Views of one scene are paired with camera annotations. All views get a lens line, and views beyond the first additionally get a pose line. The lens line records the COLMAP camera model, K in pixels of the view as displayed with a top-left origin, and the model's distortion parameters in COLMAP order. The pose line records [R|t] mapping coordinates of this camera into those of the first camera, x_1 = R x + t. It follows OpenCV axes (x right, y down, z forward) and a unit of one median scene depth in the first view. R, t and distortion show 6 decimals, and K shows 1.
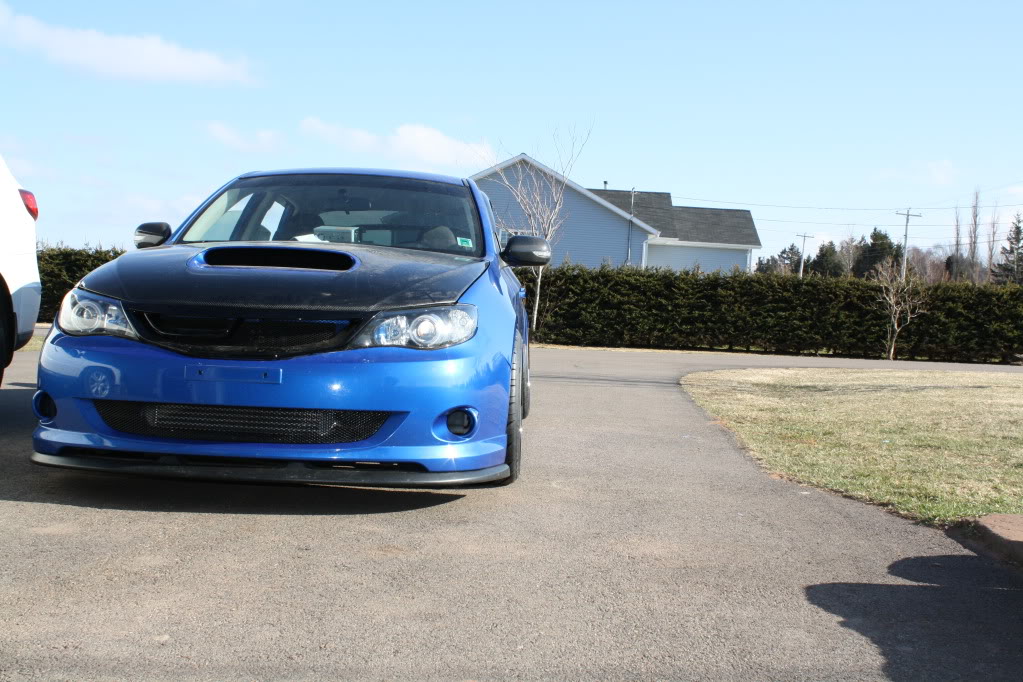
lens RADIAL K [[1149.5, 0, 511.1], [0, 1149.5, 340.8], [0, 0, 1]] dist [-0.099630, 0.000000]
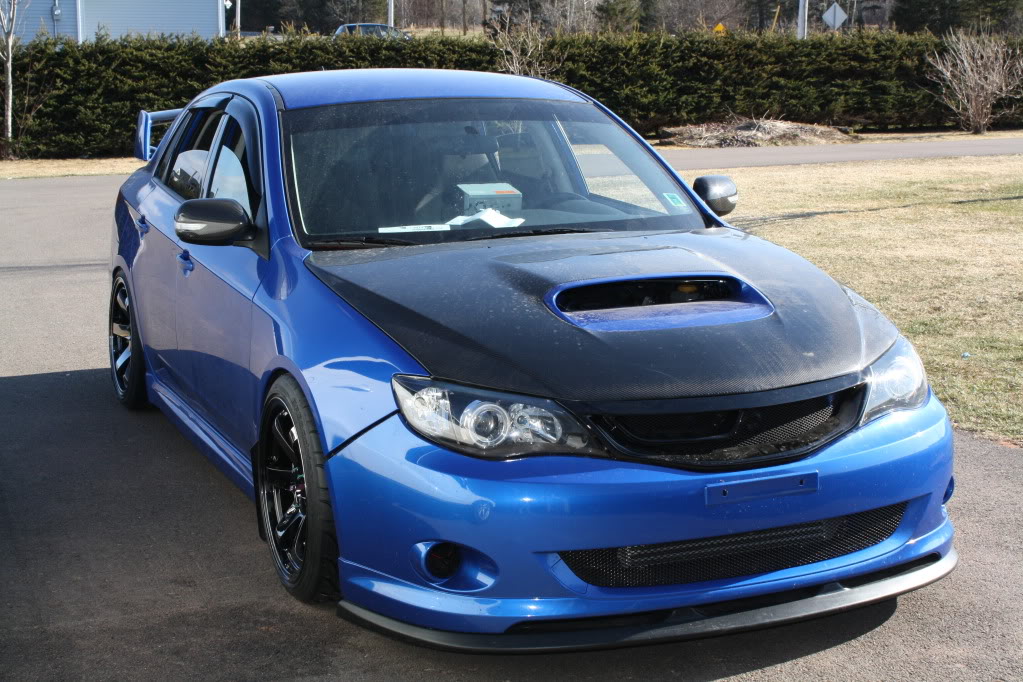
lens RADIAL K [[1618.1, 0, 511.1], [0, 1618.1, 342.2], [0, 0, 1]] dist [-0.041799, 0.000000]
pose [[0.903828, -0.124517, 0.409379, -0.114758], [0.058605, 0.983730, 0.169826, -0.035680], [-0.423864, -0.129502, 0.896420, 0.019504]]
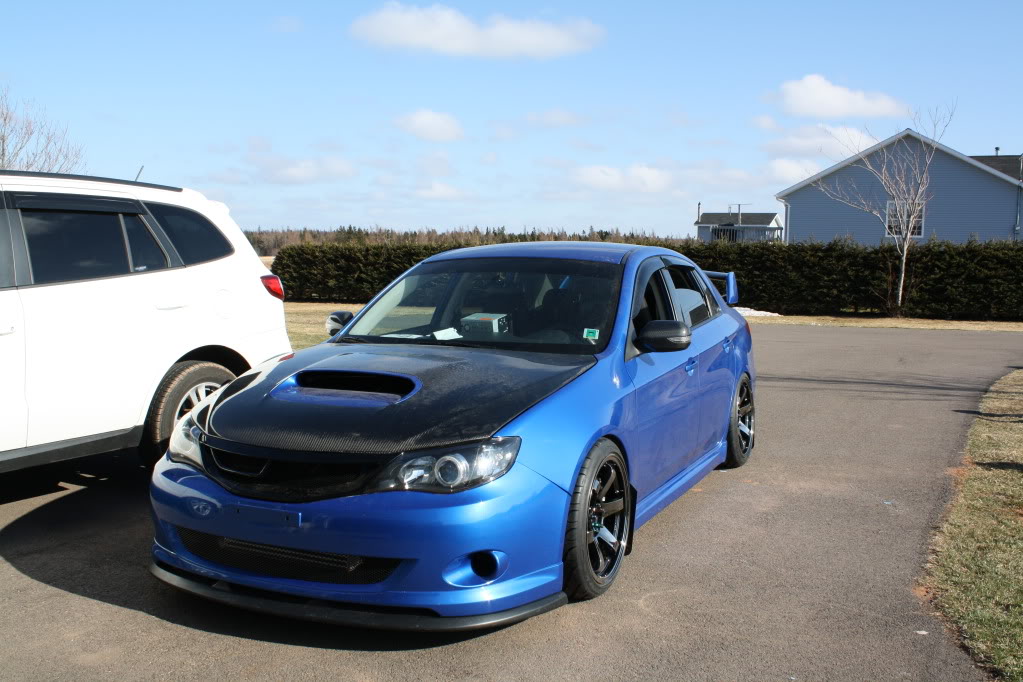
lens RADIAL K [[975.6, 0, 513.9], [0, 975.6, 337.8], [0, 0, 1]] dist [-0.063892, 0.000000]
pose [[0.917836, -0.006427, -0.396907, 0.046895], [0.024302, 0.998903, 0.040023, -0.023460], [0.396215, -0.046380, 0.916986, 0.037608]]
